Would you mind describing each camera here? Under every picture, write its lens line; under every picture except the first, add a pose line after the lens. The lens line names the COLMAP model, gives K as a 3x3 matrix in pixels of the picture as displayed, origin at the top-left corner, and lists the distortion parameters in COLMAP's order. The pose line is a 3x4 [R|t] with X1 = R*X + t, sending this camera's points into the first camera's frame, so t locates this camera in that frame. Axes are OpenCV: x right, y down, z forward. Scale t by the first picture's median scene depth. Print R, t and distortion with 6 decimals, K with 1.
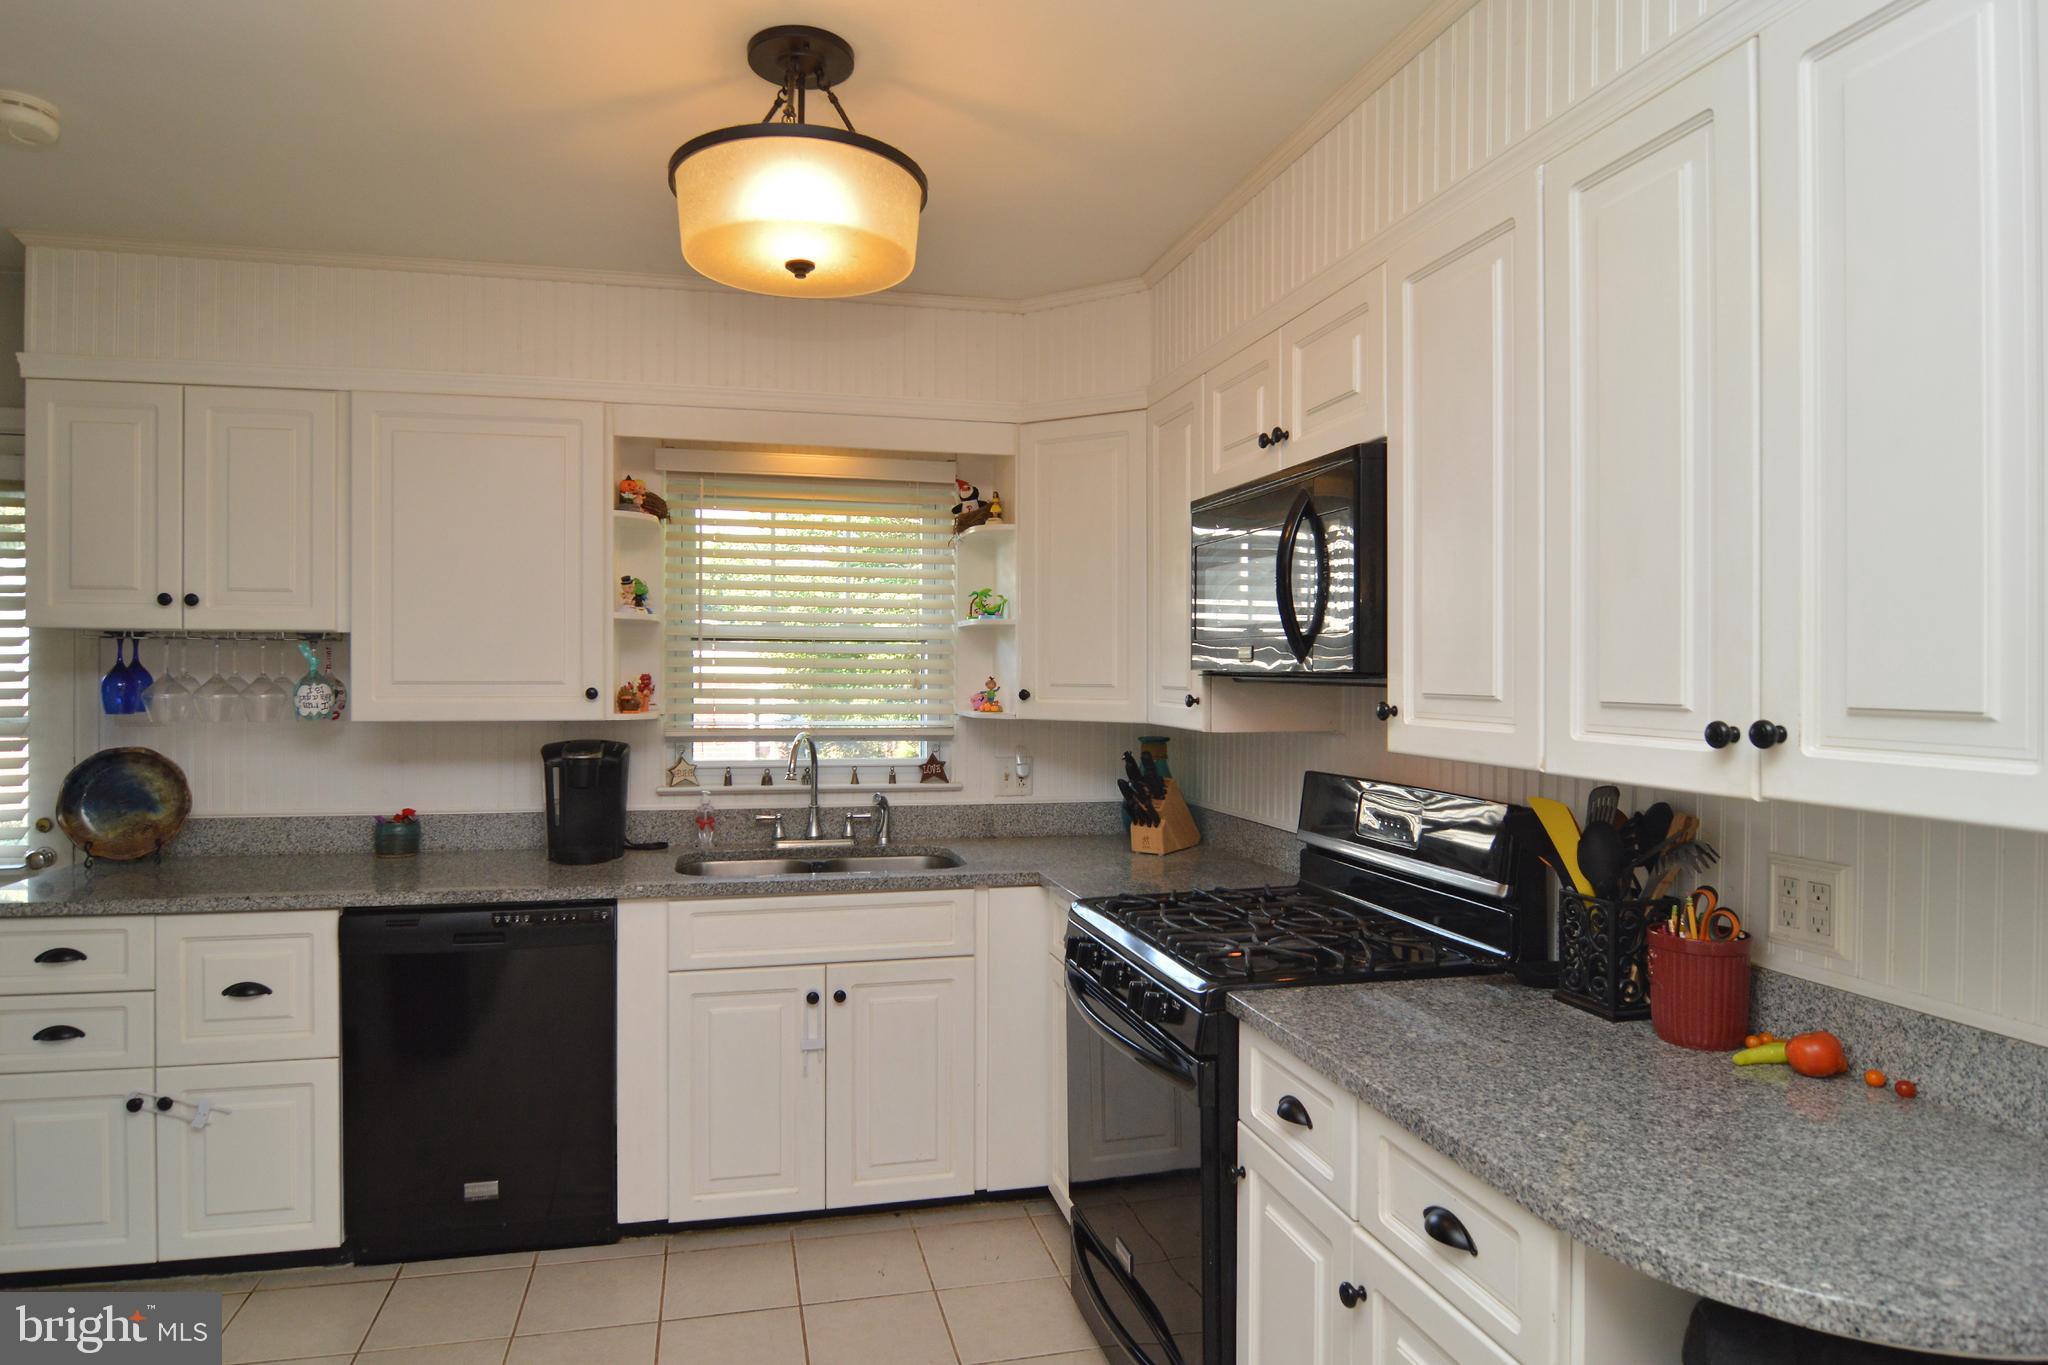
lens RADIAL K [[1174.6, 0, 985.7], [0, 1174.6, 672.0], [0, 0, 1]] dist [-0.003668, -0.014902]
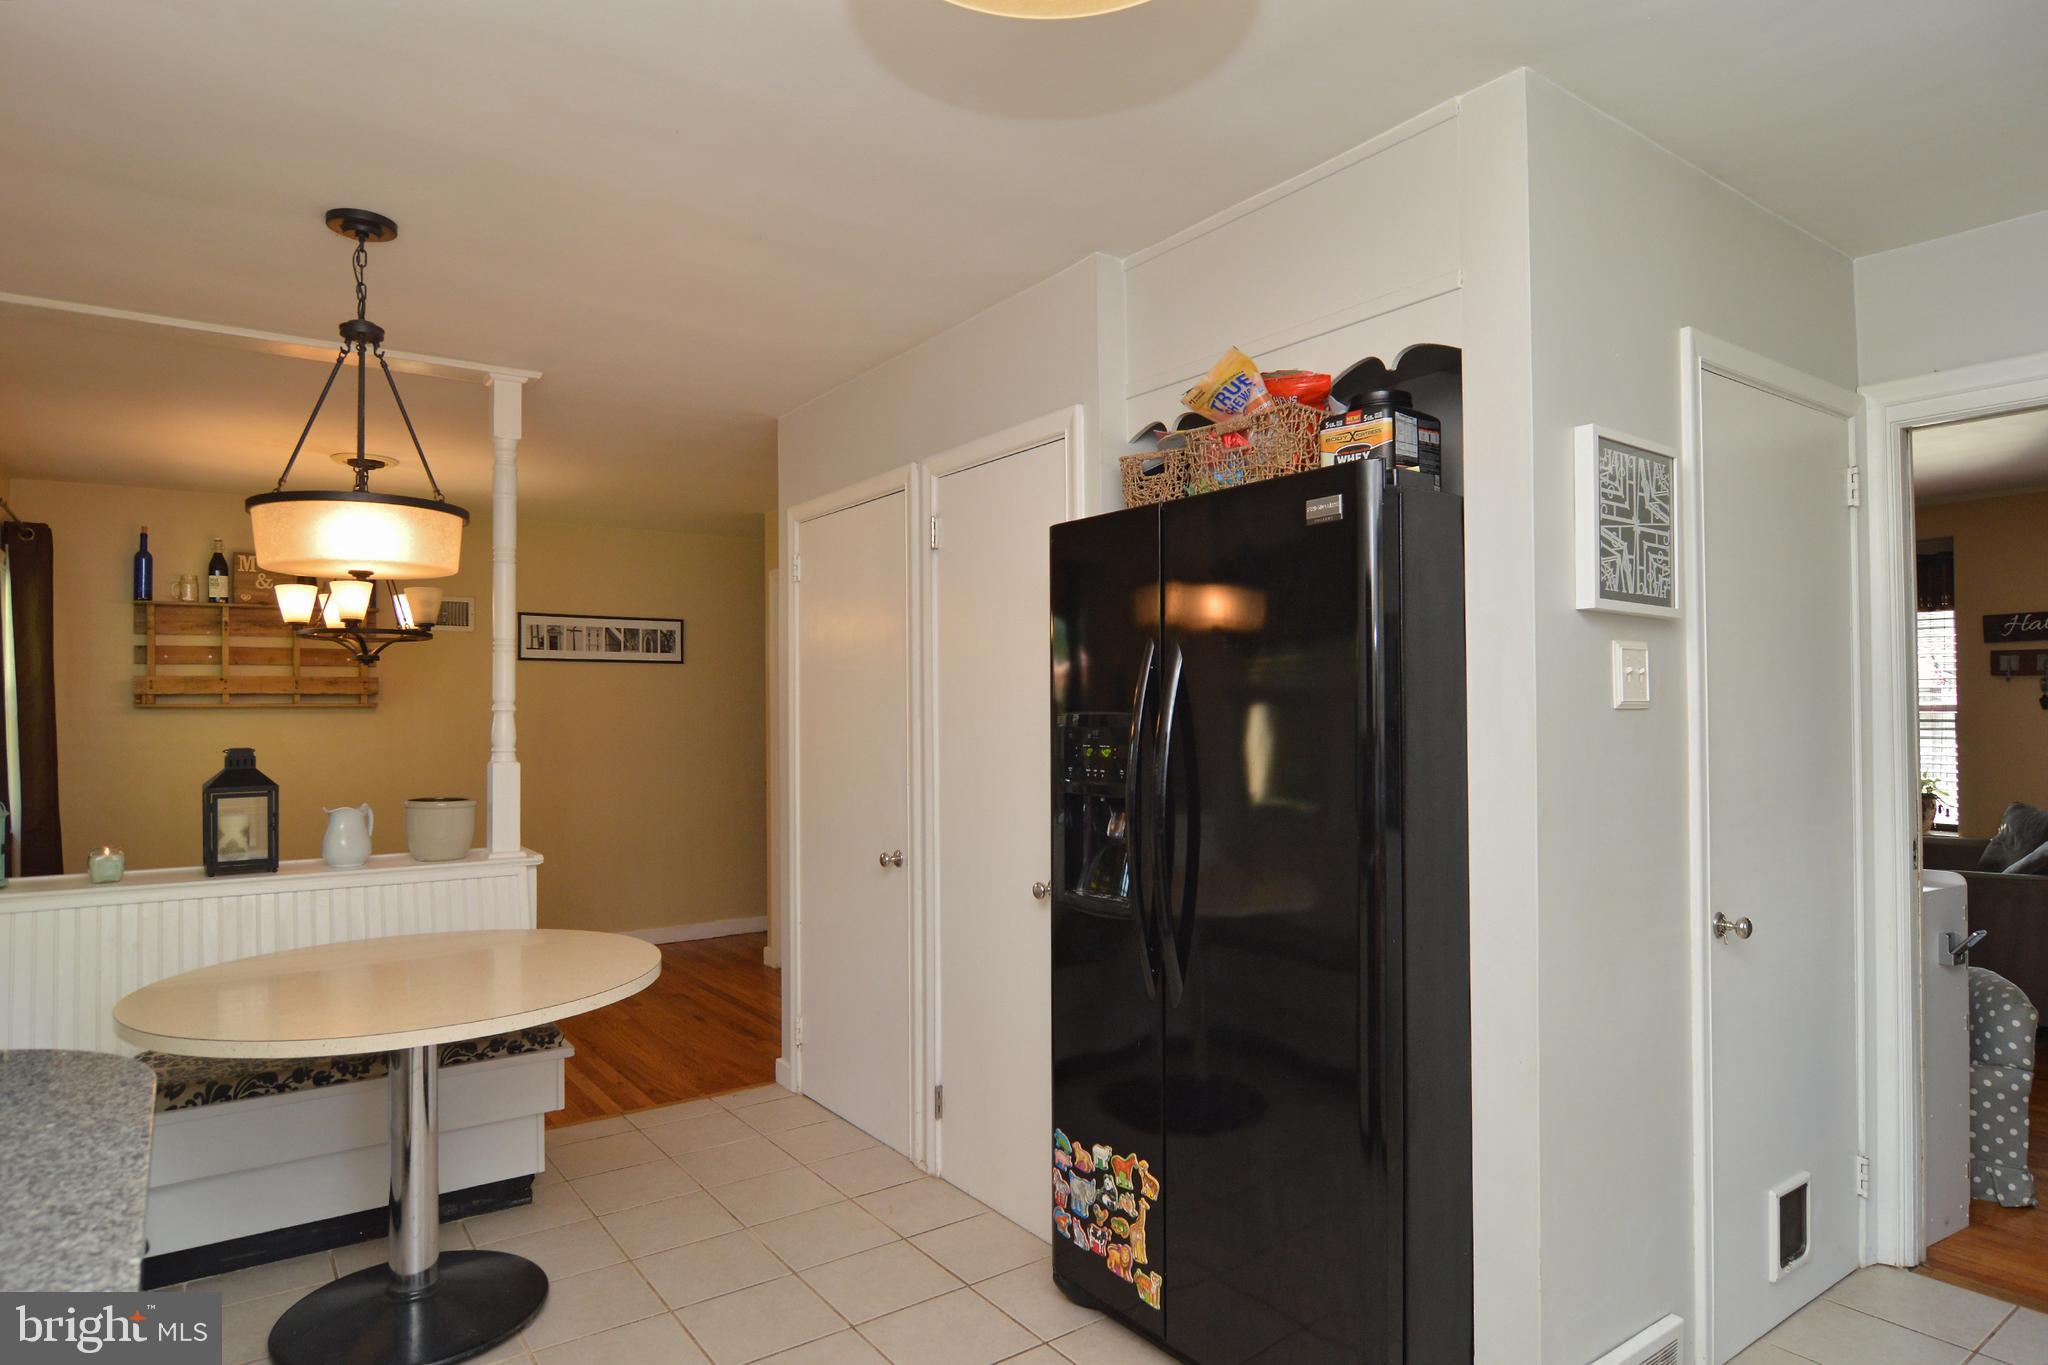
lens RADIAL K [[1158.1, 0, 1022.8], [0, 1158.1, 691.2], [0, 0, 1]] dist [-0.000885, -0.014610]
pose [[-0.919266, -0.005849, -0.393594, 0.043749], [0.001132, 0.999846, -0.017501, 0.018541], [0.393636, -0.016533, -0.919118, 1.021735]]
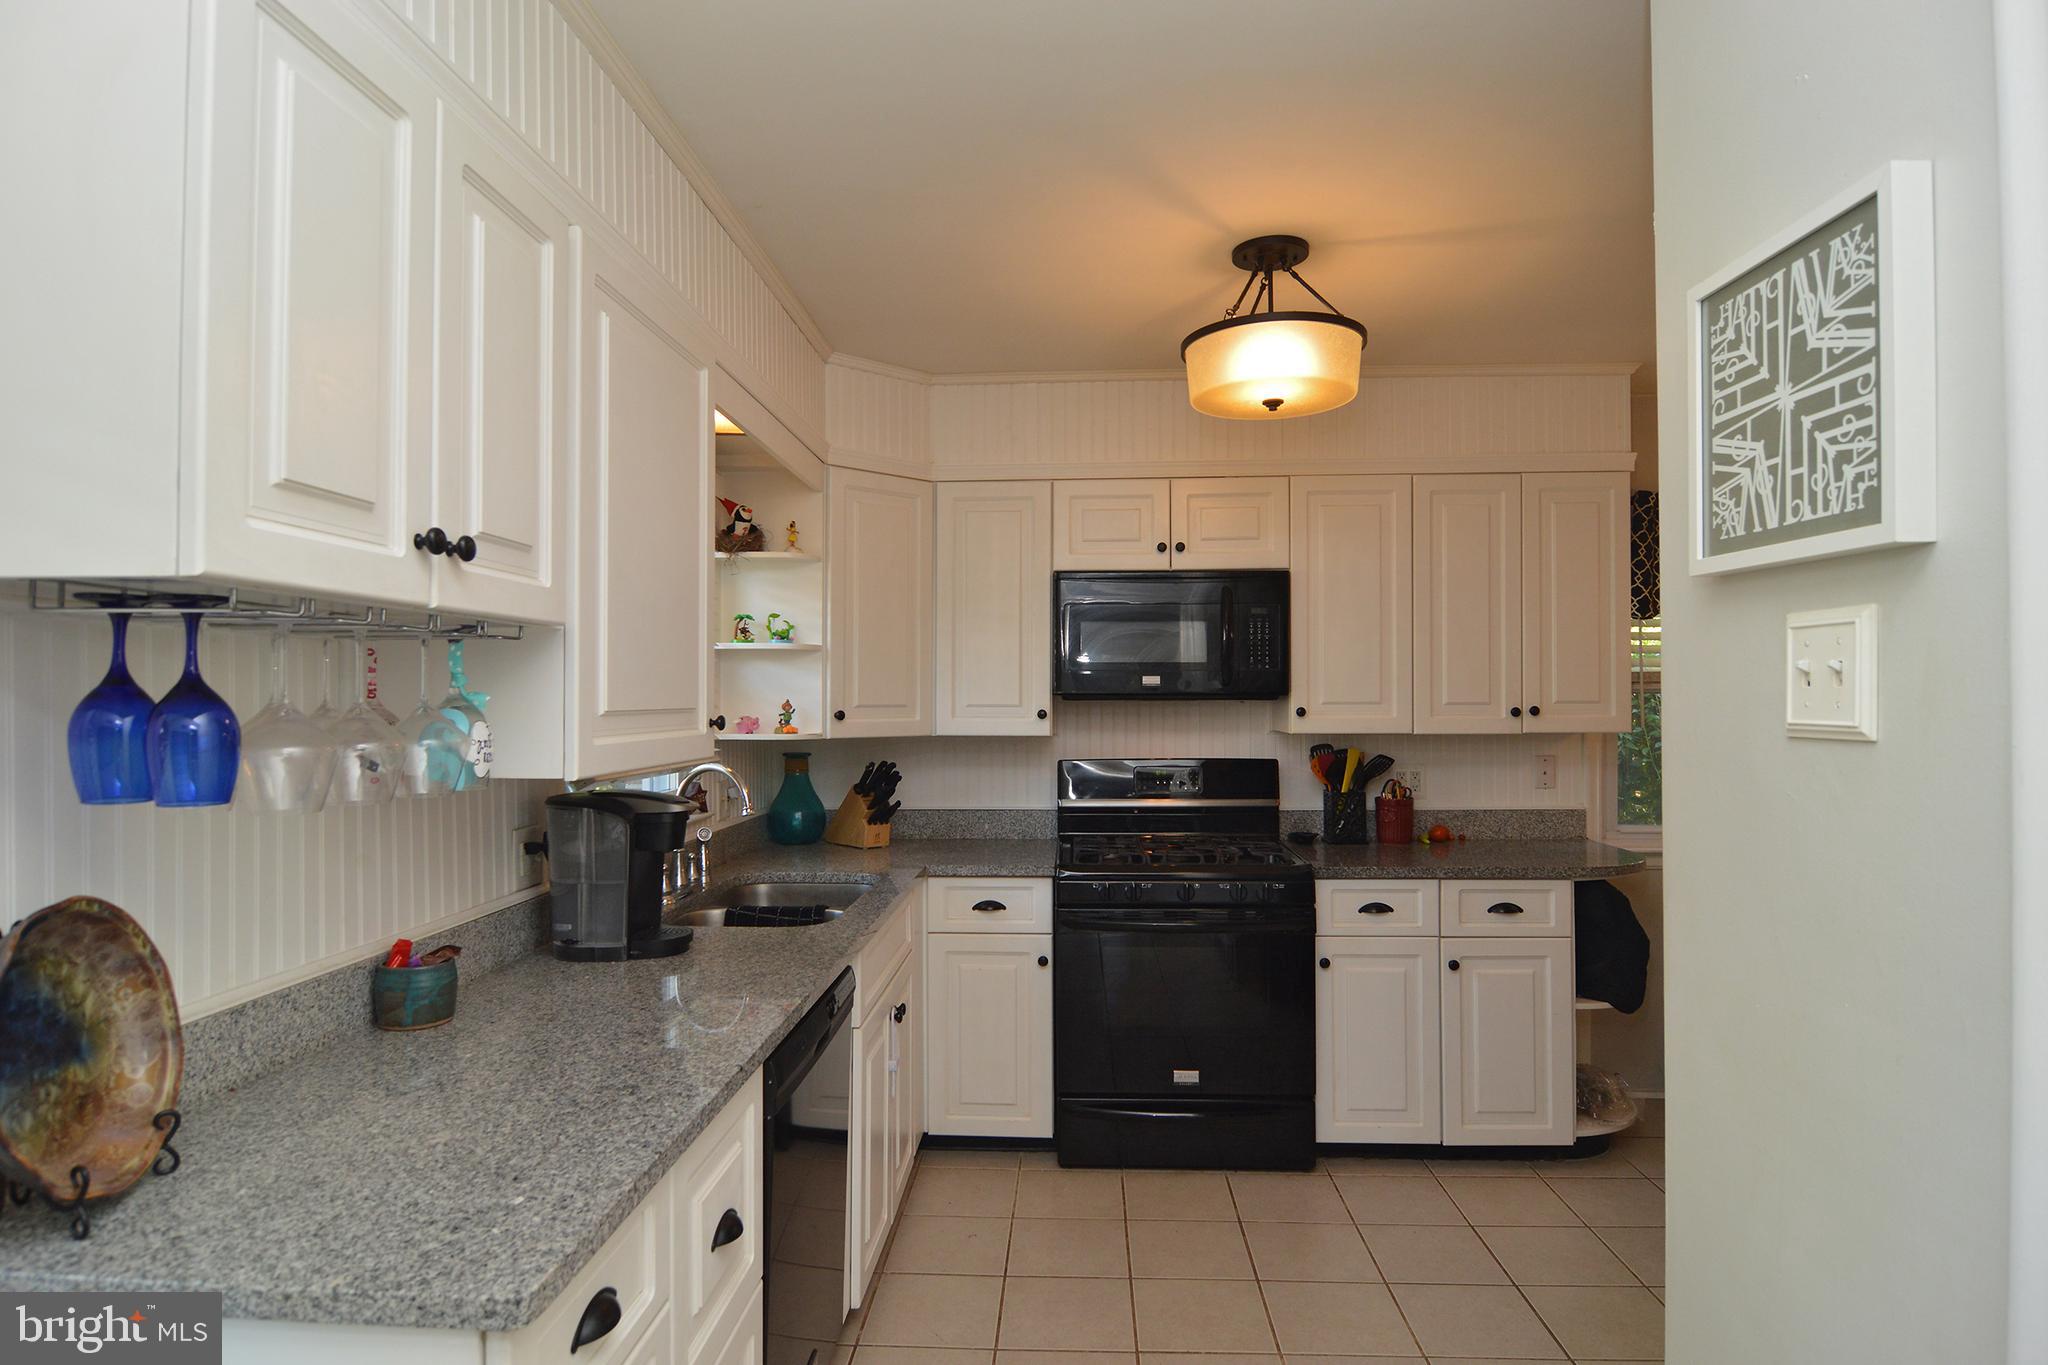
lens RADIAL K [[1112.0, 0, 1019.9], [0, 1112.0, 693.2], [0, 0, 1]] dist [-0.004018, -0.012891]
pose [[0.270123, -0.000443, 0.962826, -1.044619], [0.007111, 0.999974, -0.001535, 0.001480], [-0.962800, 0.007261, 0.270119, 0.644962]]
